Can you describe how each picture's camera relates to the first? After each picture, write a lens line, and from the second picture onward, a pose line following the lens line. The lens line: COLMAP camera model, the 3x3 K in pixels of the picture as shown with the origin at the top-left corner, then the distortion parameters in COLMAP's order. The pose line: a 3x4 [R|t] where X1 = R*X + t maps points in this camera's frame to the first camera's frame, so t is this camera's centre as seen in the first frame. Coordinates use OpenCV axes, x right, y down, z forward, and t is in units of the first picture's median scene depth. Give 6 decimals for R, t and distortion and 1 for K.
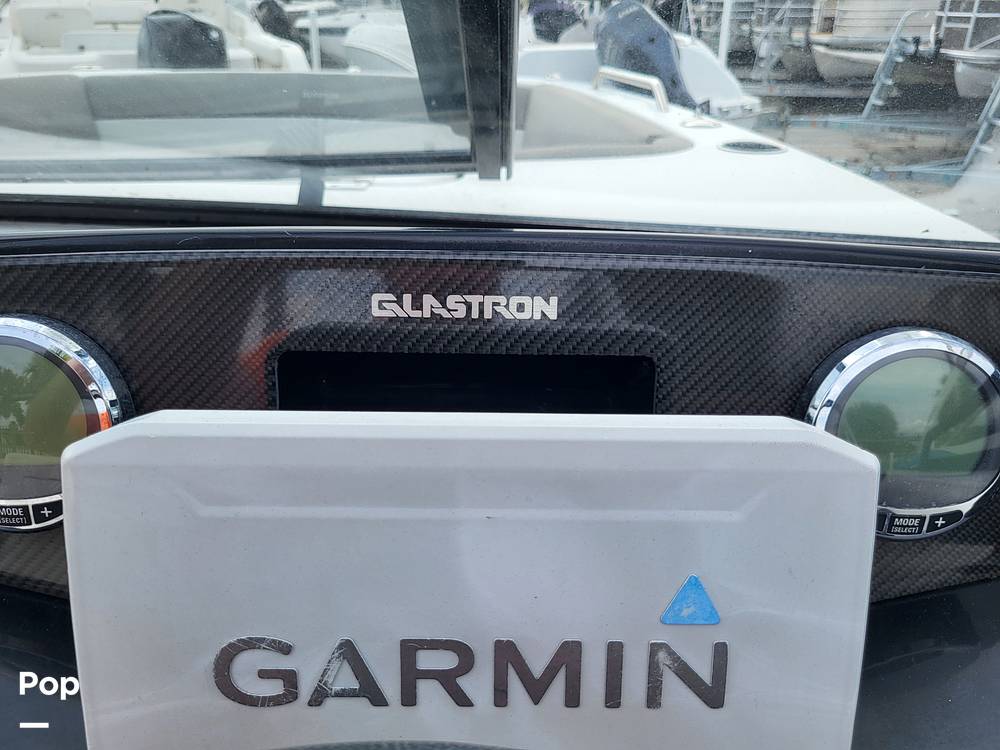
lens RADIAL K [[757.9, 0, 499.6], [0, 757.9, 375.1], [0, 0, 1]] dist [0.071273, -0.000459]
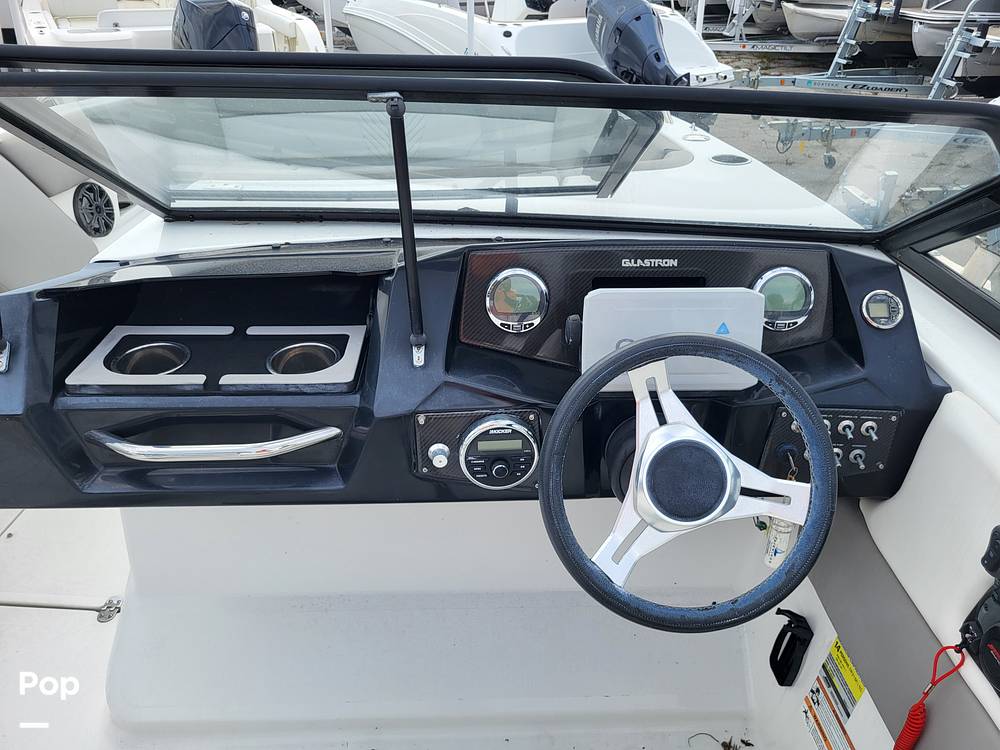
lens RADIAL K [[757.9, 0, 500.1], [0, 757.9, 375.3], [0, 0, 1]] dist [0.071273, -0.000459]
pose [[0.999236, -0.019571, 0.033817, -0.045033], [0.017490, 0.997999, 0.060765, 0.010182], [-0.034938, -0.060127, 0.997579, -0.126725]]
